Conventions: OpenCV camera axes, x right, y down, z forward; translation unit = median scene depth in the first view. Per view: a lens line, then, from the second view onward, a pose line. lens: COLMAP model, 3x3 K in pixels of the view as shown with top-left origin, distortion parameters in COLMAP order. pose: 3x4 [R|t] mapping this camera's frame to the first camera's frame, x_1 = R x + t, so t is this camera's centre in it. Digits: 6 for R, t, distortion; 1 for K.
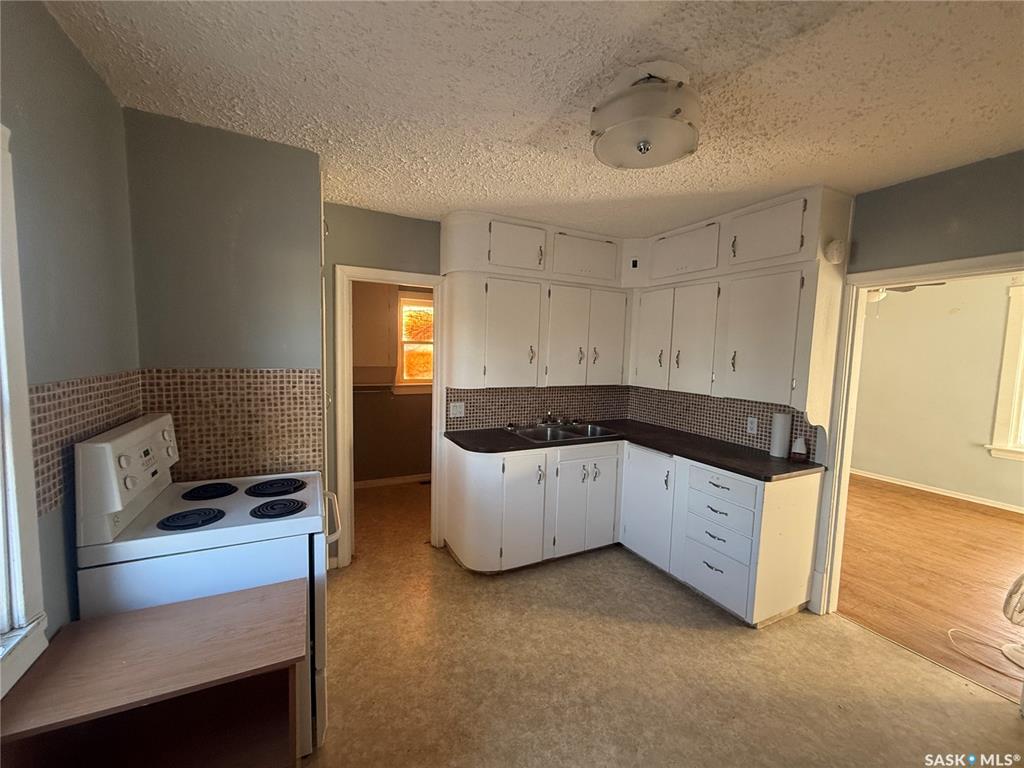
lens RADIAL K [[404.1, 0, 509.2], [0, 404.1, 383.1], [0, 0, 1]] dist [-0.003584, -0.000249]
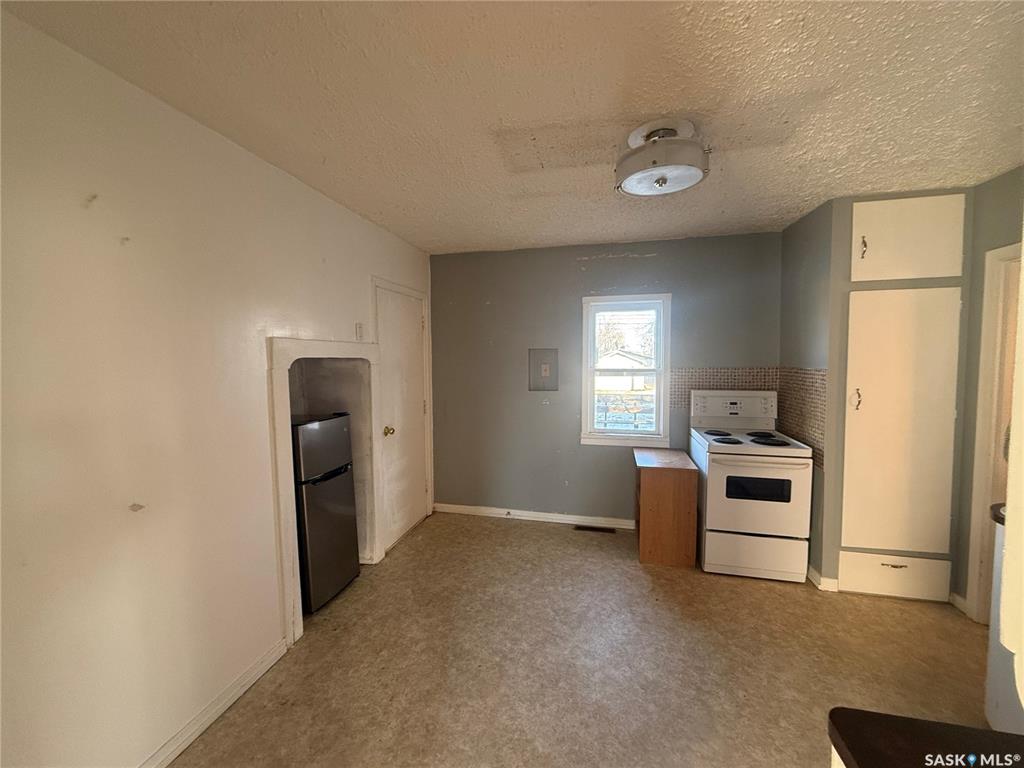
lens RADIAL K [[404.1, 0, 509.6], [0, 404.1, 382.0], [0, 0, 1]] dist [-0.003584, -0.000249]
pose [[-0.640470, 0.027222, -0.767500, 0.797311], [-0.069099, 0.993276, 0.092892, -0.031277], [0.764868, 0.112528, -0.634282, 0.746848]]
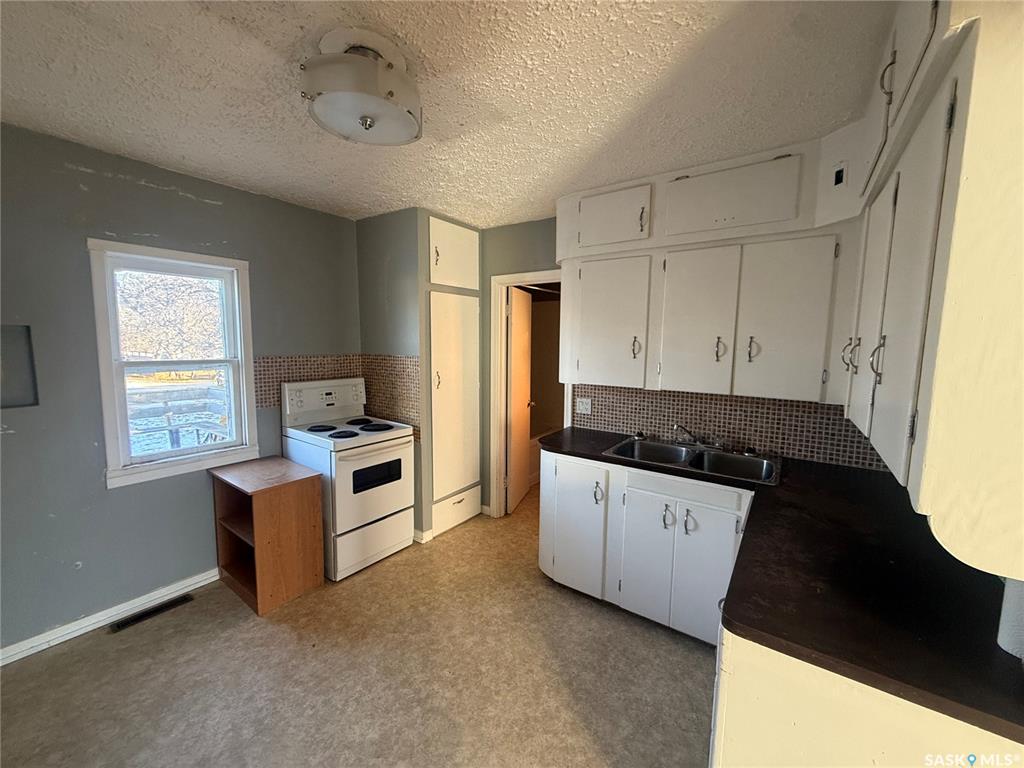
lens RADIAL K [[404.1, 0, 509.9], [0, 404.1, 382.3], [0, 0, 1]] dist [-0.003584, -0.000249]
pose [[0.468264, 0.071476, -0.880693, 0.686472], [-0.070490, 0.996568, 0.043401, -0.020305], [0.880772, 0.041757, 0.471695, 0.436358]]
